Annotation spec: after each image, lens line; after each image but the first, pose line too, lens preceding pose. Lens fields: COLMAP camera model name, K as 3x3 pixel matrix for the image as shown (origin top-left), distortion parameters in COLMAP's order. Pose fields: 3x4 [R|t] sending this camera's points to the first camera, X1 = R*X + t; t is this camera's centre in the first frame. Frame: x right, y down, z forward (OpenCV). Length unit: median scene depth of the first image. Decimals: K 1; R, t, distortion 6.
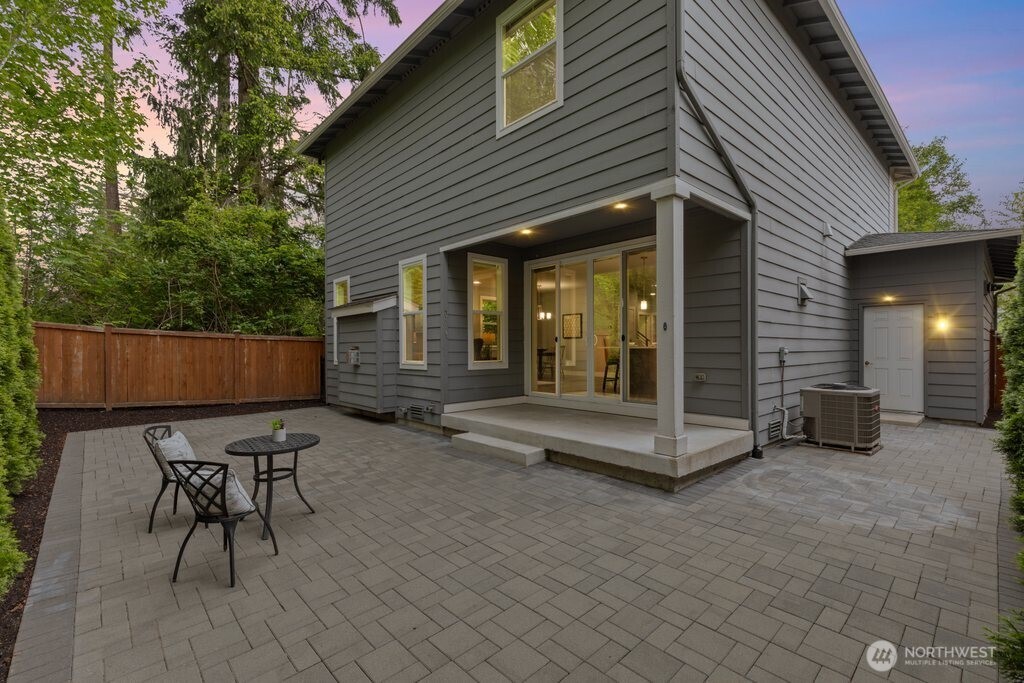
lens RADIAL K [[459.3, 0, 508.6], [0, 459.3, 345.6], [0, 0, 1]] dist [0.004009, -0.000284]
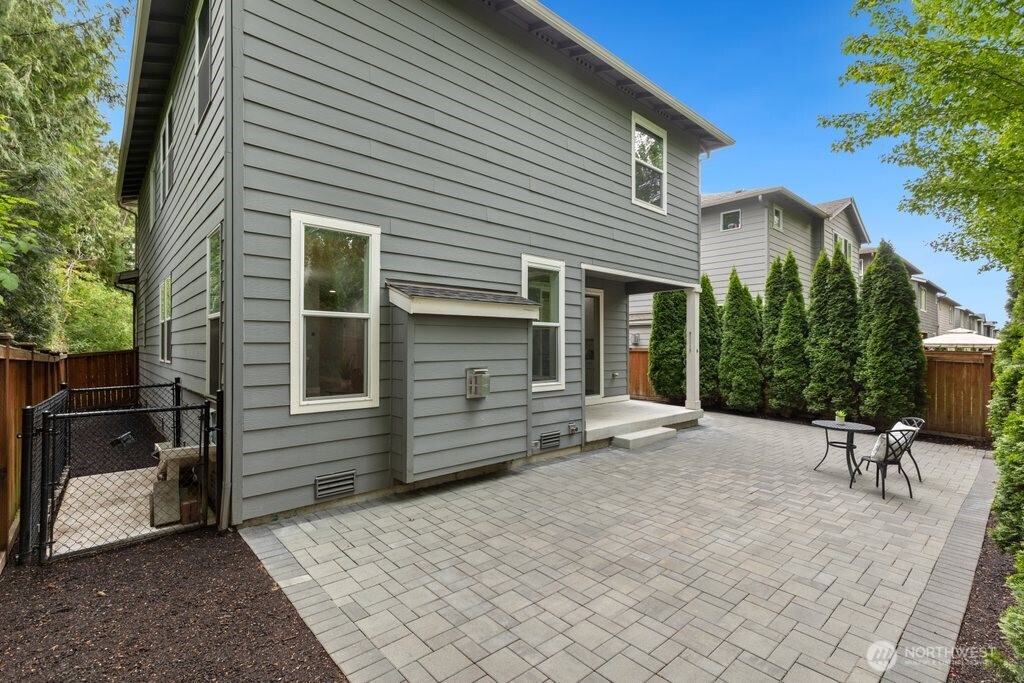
lens RADIAL K [[459.3, 0, 512.4], [0, 459.3, 344.5], [0, 0, 1]] dist [0.004009, -0.000284]
pose [[0.010650, 0.015058, 0.999830, -1.532896], [-0.003699, 0.999880, -0.015020, -0.030595], [-0.999936, -0.003538, 0.010704, 1.528317]]
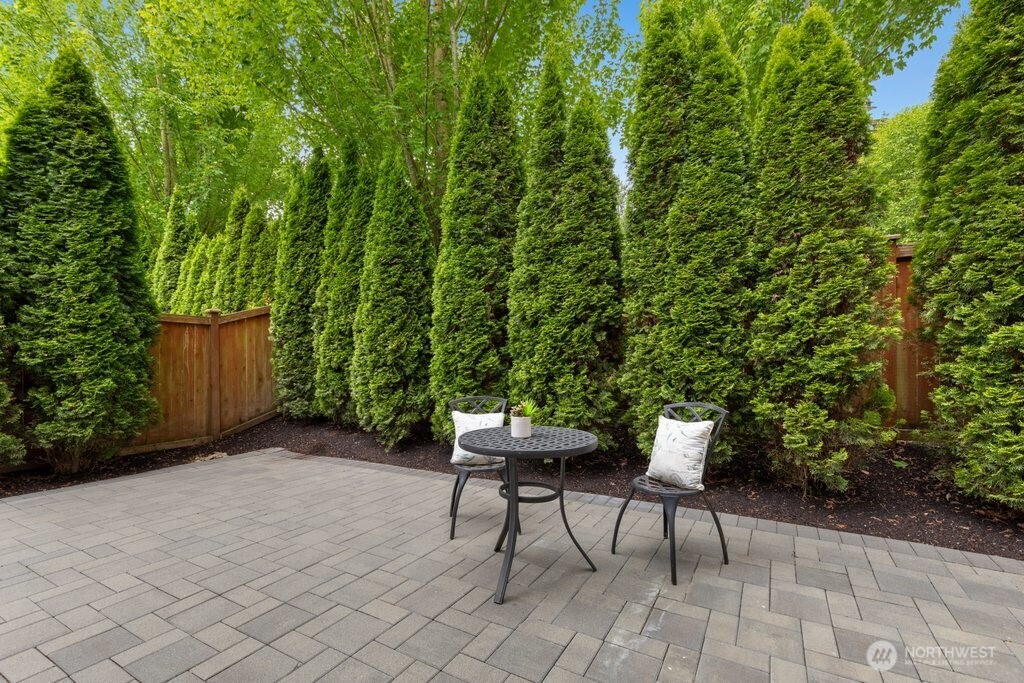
lens RADIAL K [[459.3, 0, 511.9], [0, 459.3, 344.2], [0, 0, 1]] dist [0.004009, -0.000284]
pose [[-0.952438, 0.014852, -0.304370, -0.219101], [0.014507, 0.999889, 0.003394, 0.058570], [0.304386, -0.001183, -0.952548, 1.120083]]
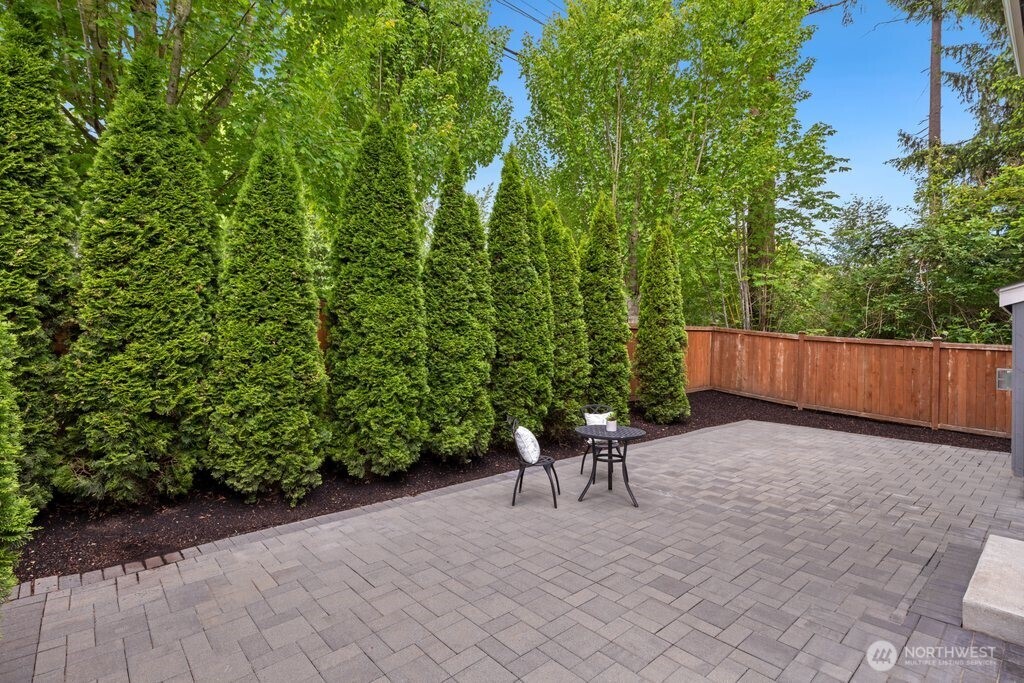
lens RADIAL K [[483.6, 0, 508.4], [0, 483.6, 338.0], [0, 0, 1]] dist [0.002682, -0.000220]
pose [[-0.018352, -0.001526, -0.999830, 0.537901], [-0.030960, 0.999520, -0.000957, -0.016241], [0.999352, 0.030938, -0.018391, 0.532638]]
